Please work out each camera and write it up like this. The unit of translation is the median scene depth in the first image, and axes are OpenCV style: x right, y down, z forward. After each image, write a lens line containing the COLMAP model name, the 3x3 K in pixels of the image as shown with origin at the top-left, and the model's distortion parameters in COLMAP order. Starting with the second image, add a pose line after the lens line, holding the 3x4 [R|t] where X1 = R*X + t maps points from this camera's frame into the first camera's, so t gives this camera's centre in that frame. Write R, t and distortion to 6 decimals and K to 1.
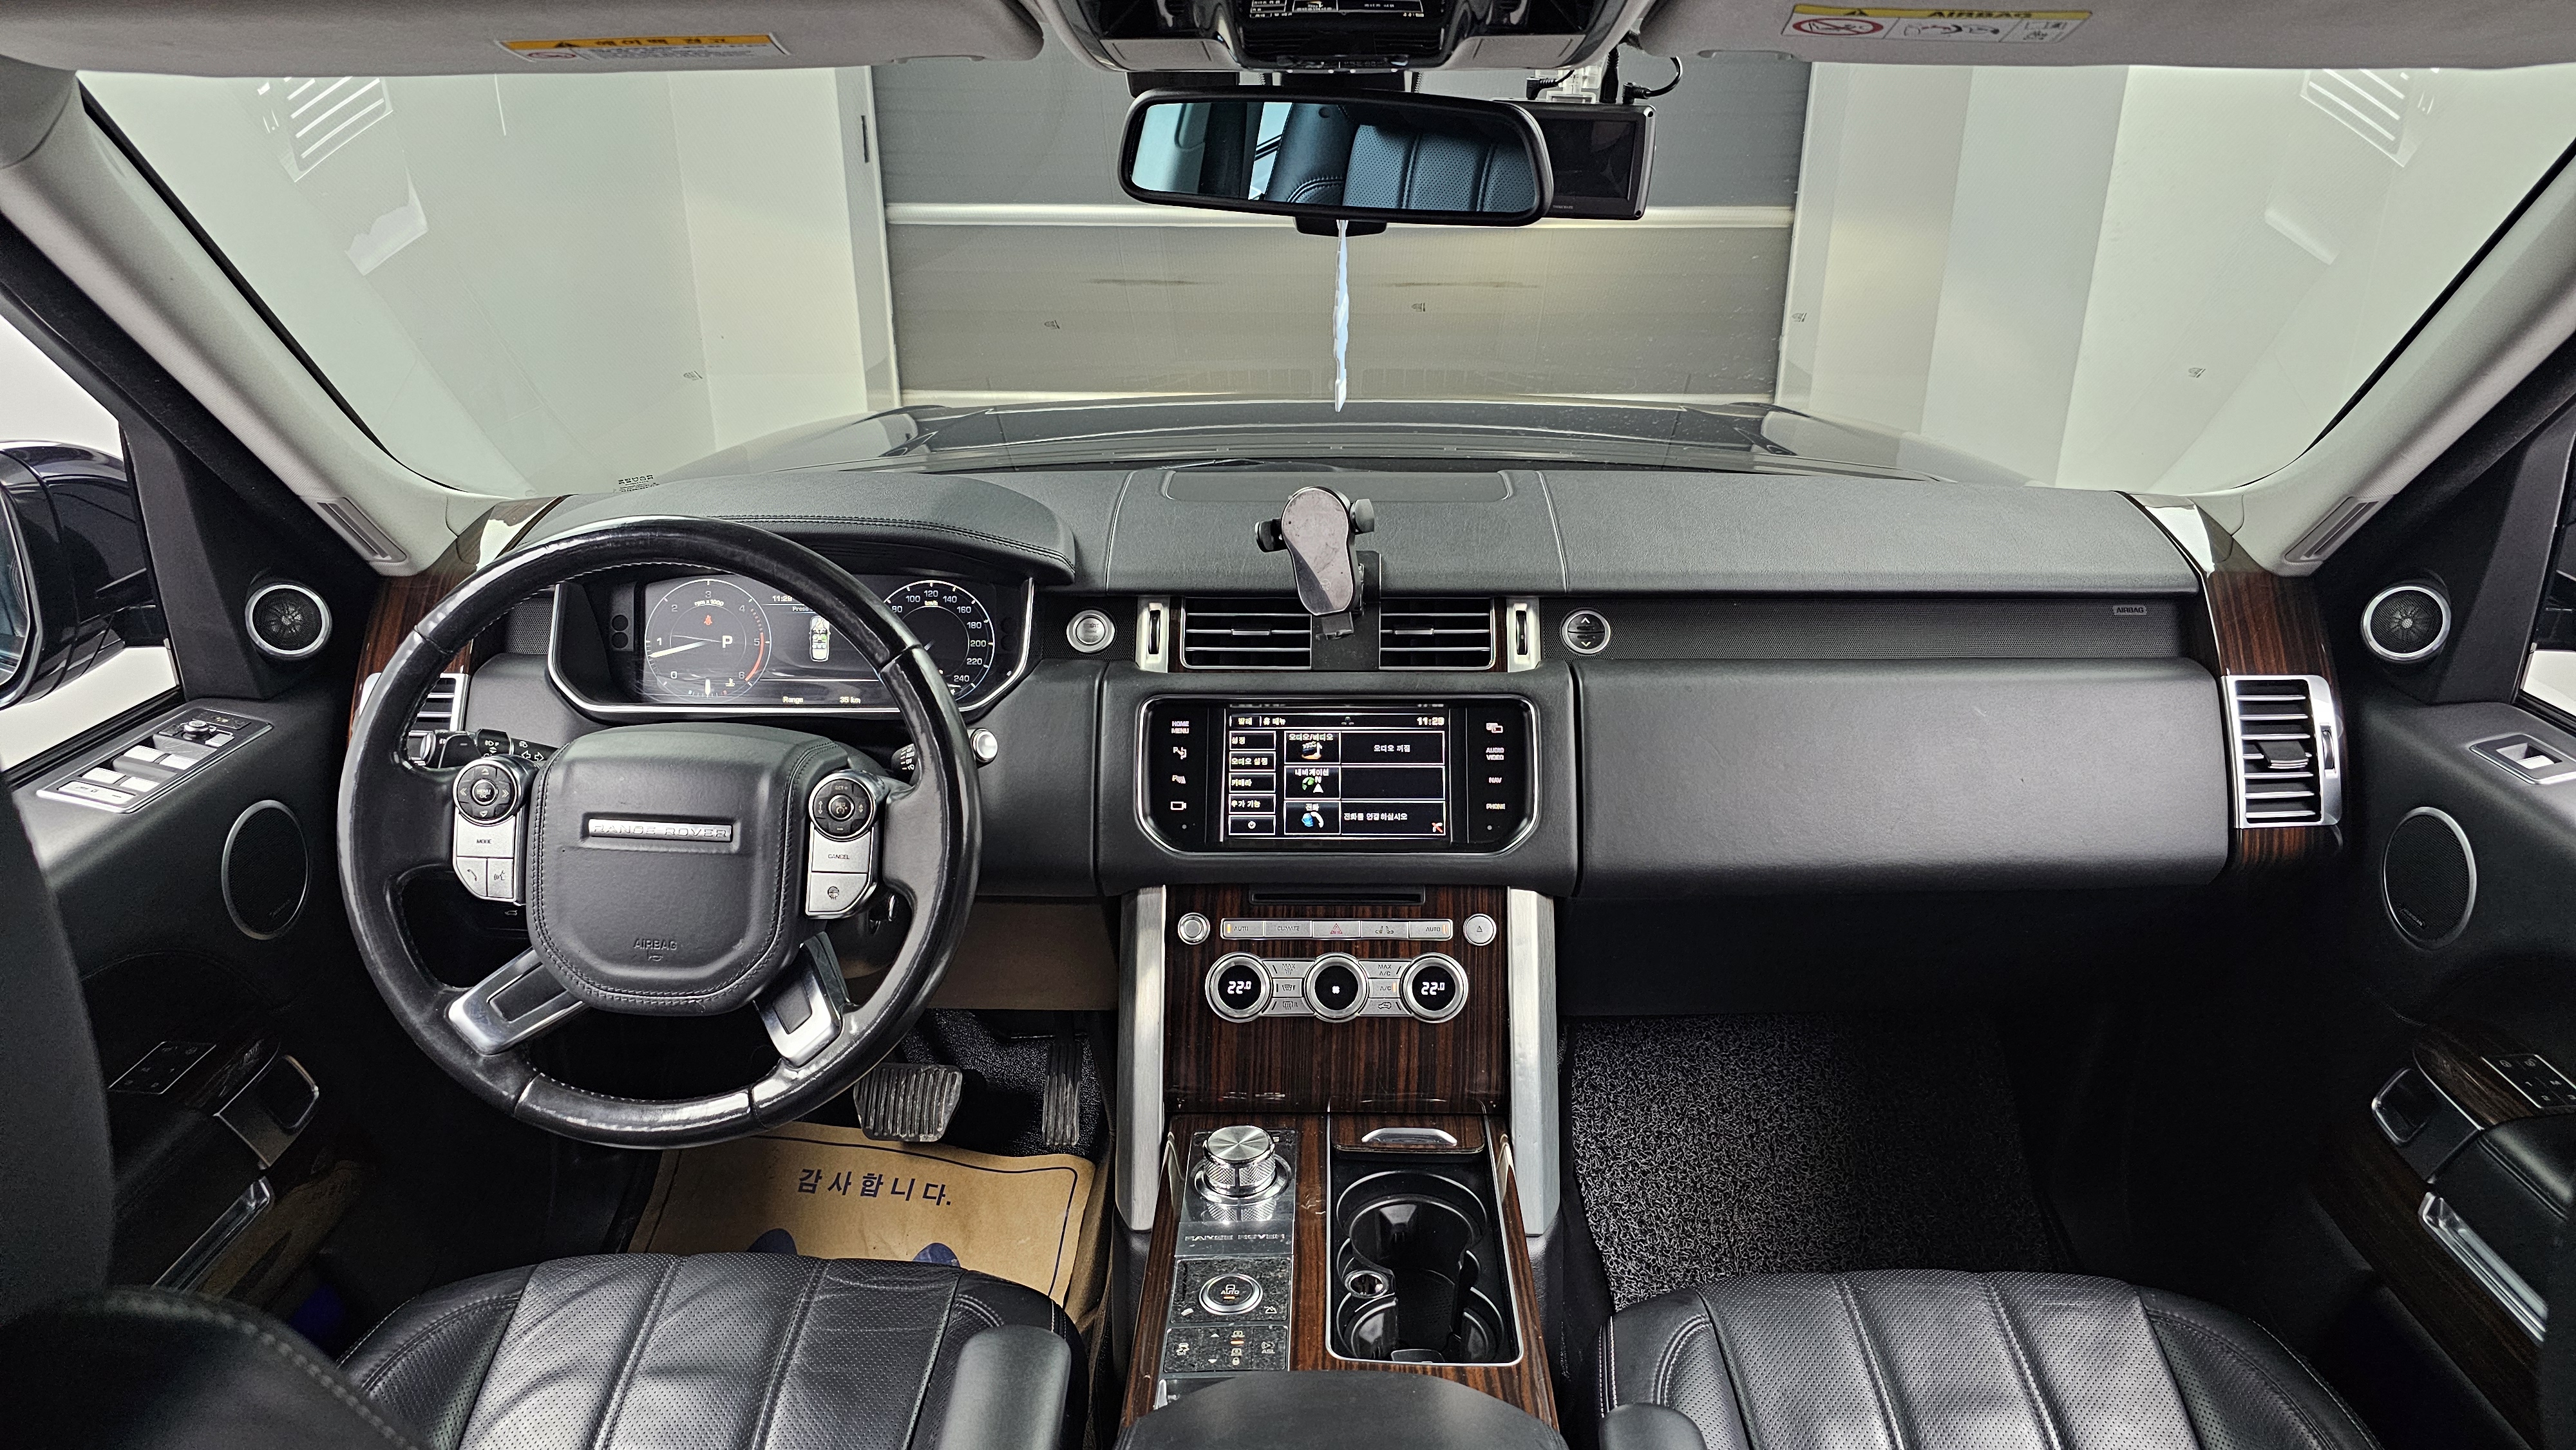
lens RADIAL K [[1768.8, 0, 1325.2], [0, 1768.8, 695.3], [0, 0, 1]] dist [0.077964, -0.089152]
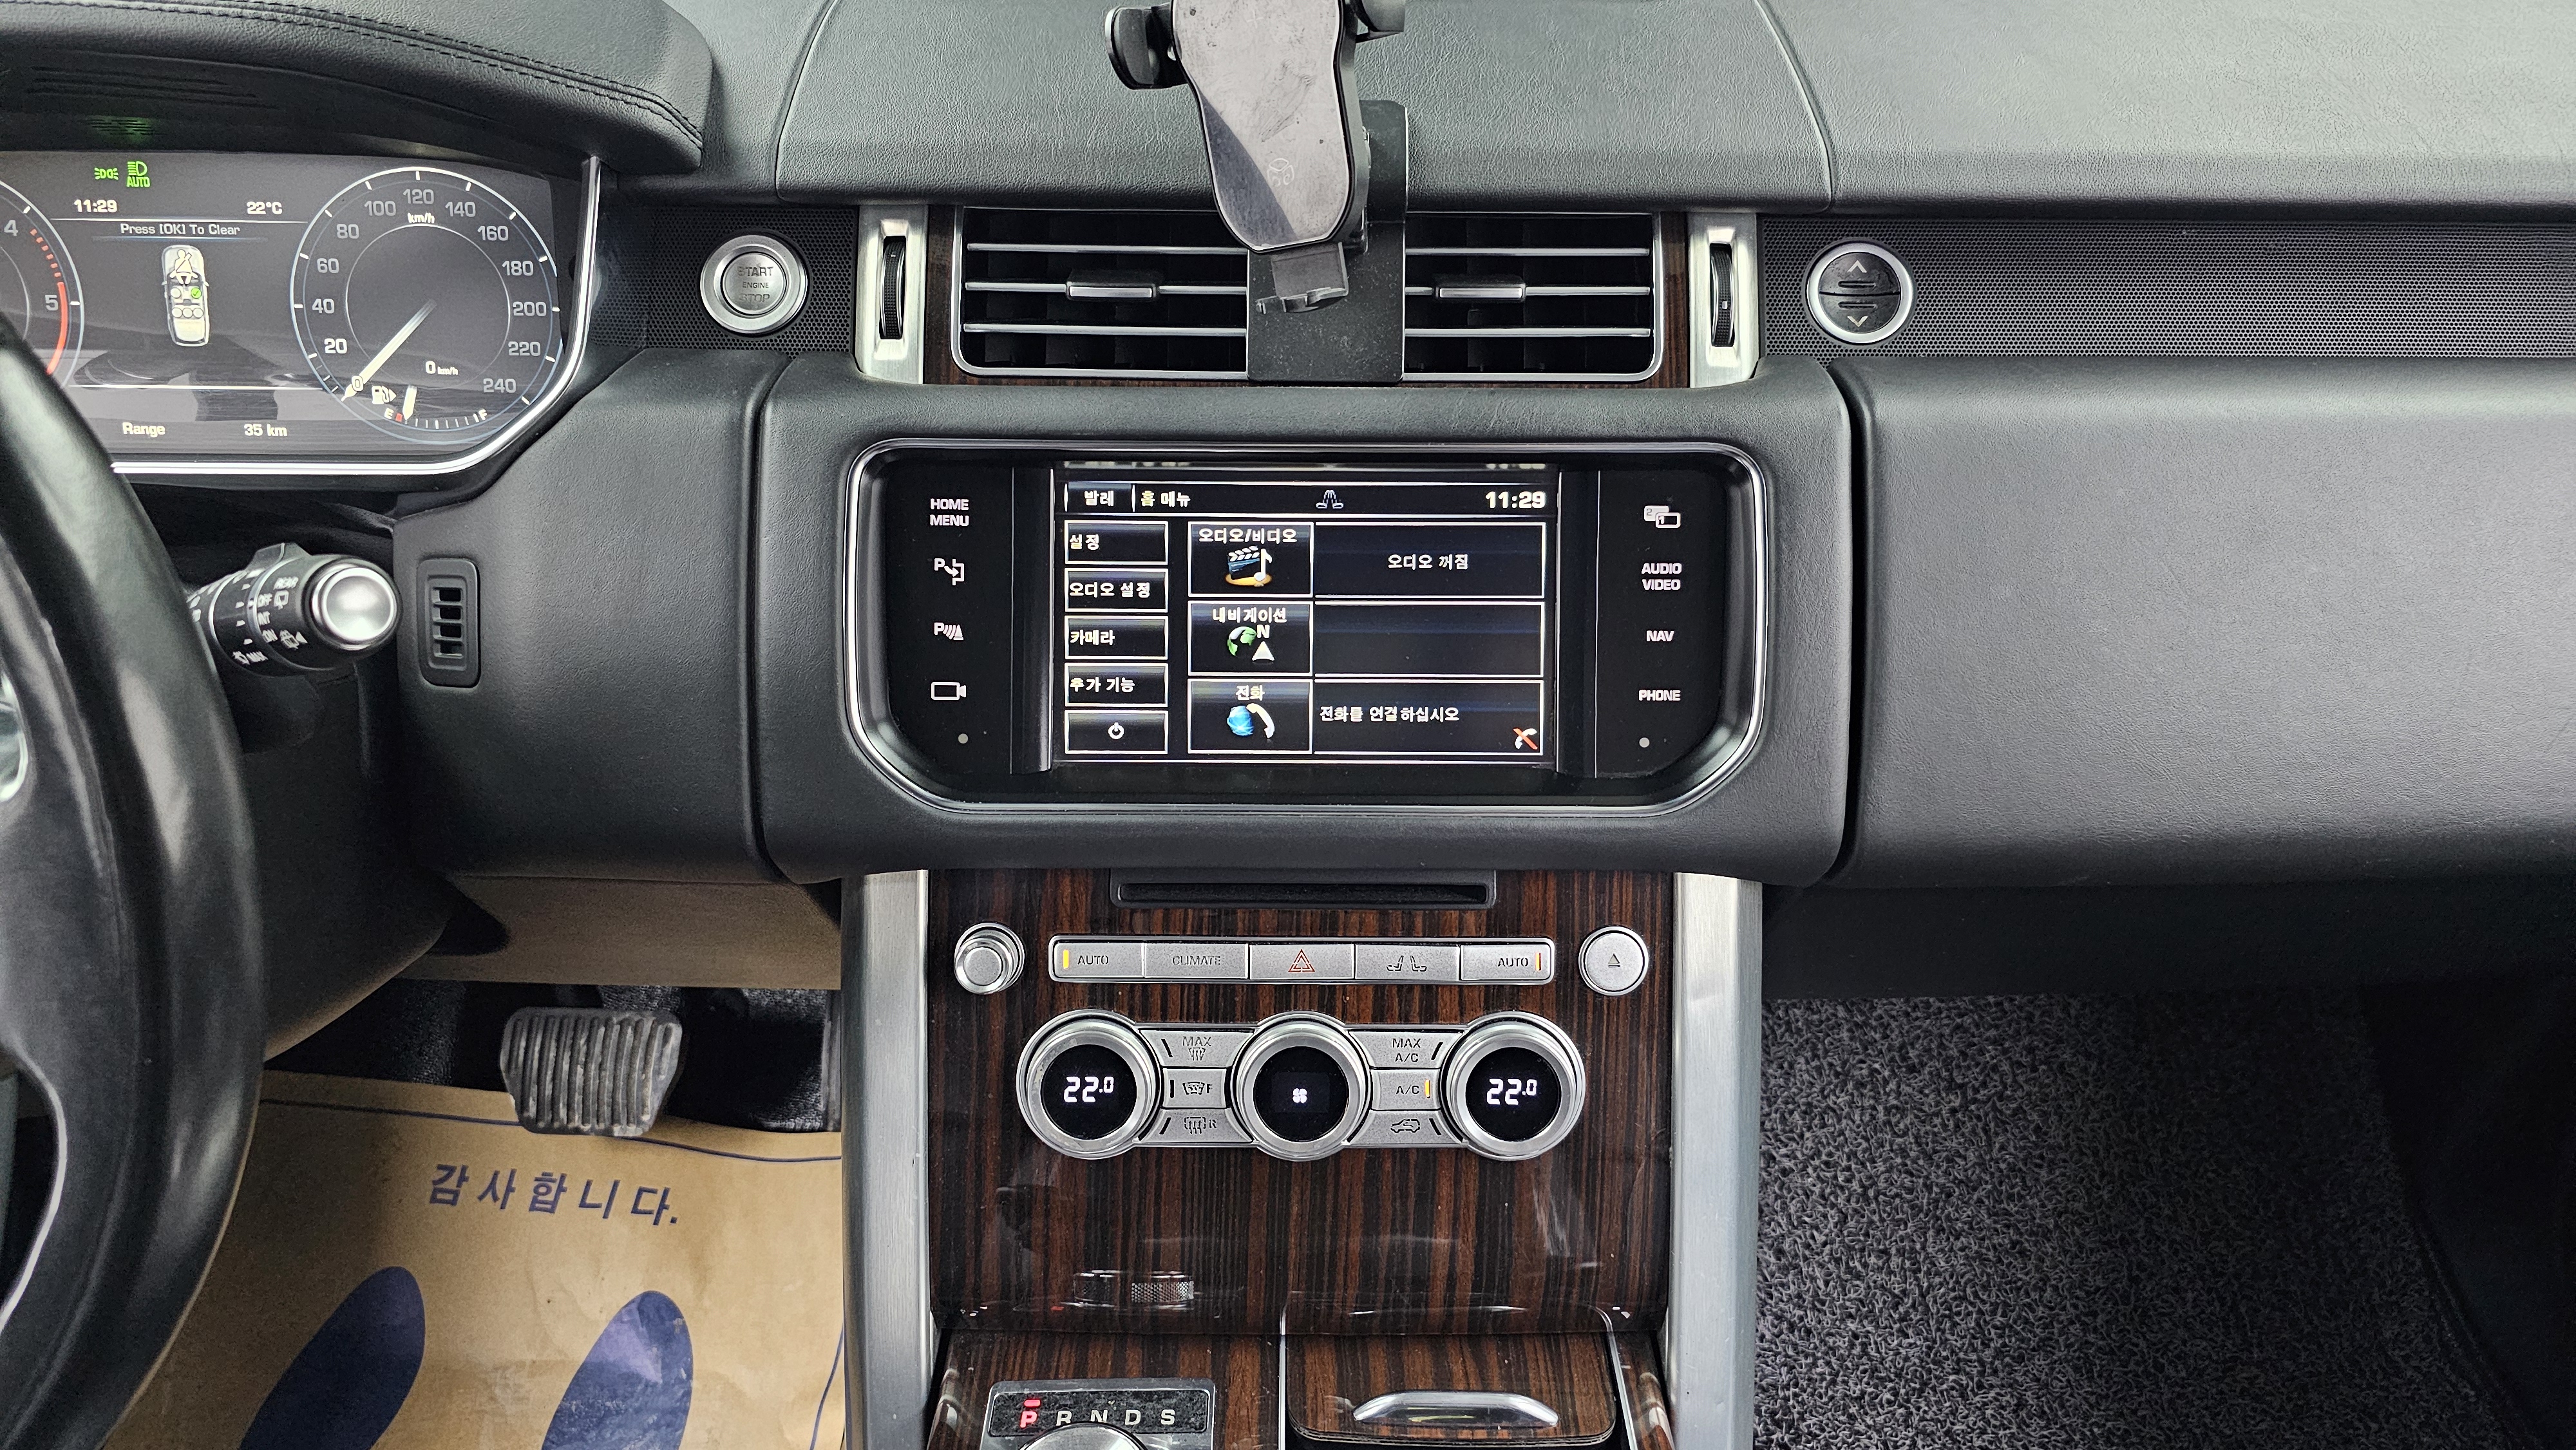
lens RADIAL K [[1786.4, 0, 1288.0], [0, 1786.4, 725.0], [0, 0, 1]] dist [0.054517, -0.062103]
pose [[0.999978, 0.004066, 0.005206, 0.000112], [-0.005070, 0.977626, 0.210291, -0.024696], [-0.004235, -0.210313, 0.977625, 0.553991]]
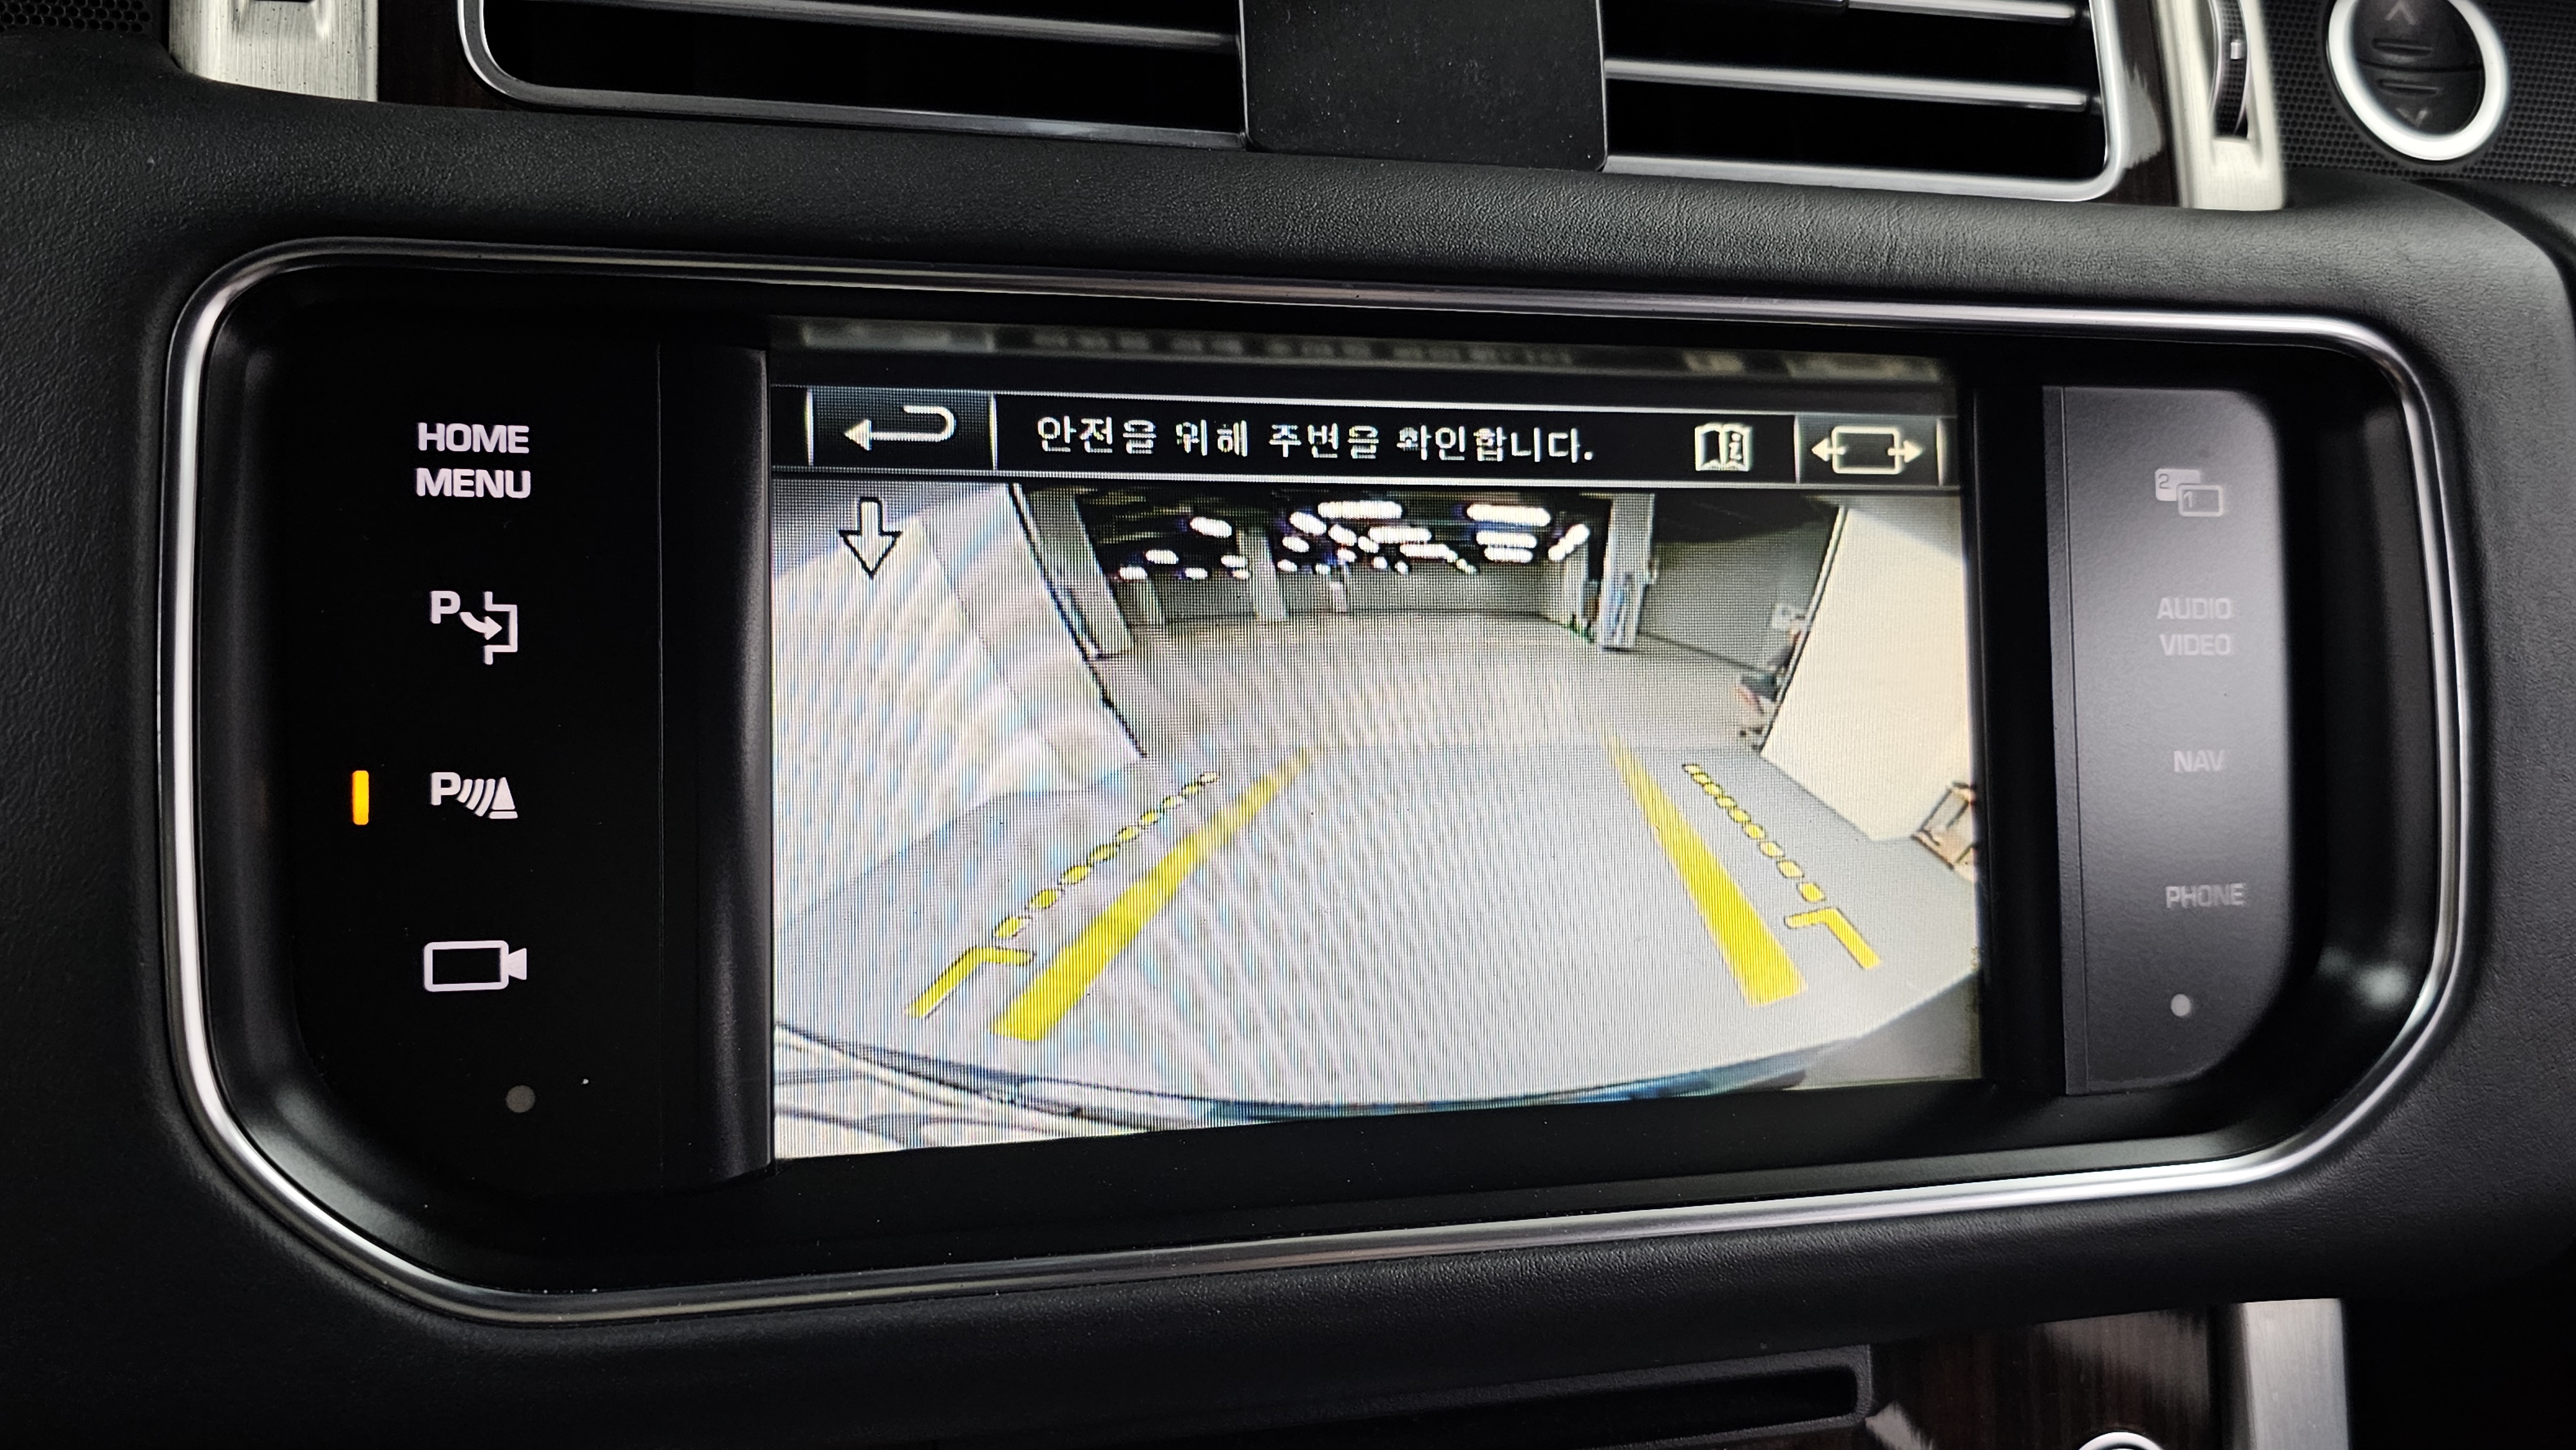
lens RADIAL K [[2187.4, 0, 1288.0], [0, 2187.4, 725.0], [0, 0, 1]] dist [0.002441, -0.000042]
pose [[0.963201, -0.014569, 0.268387, -0.065321], [-0.023430, 0.990178, 0.137839, 0.012715], [-0.267759, -0.139055, 0.953399, 0.795774]]
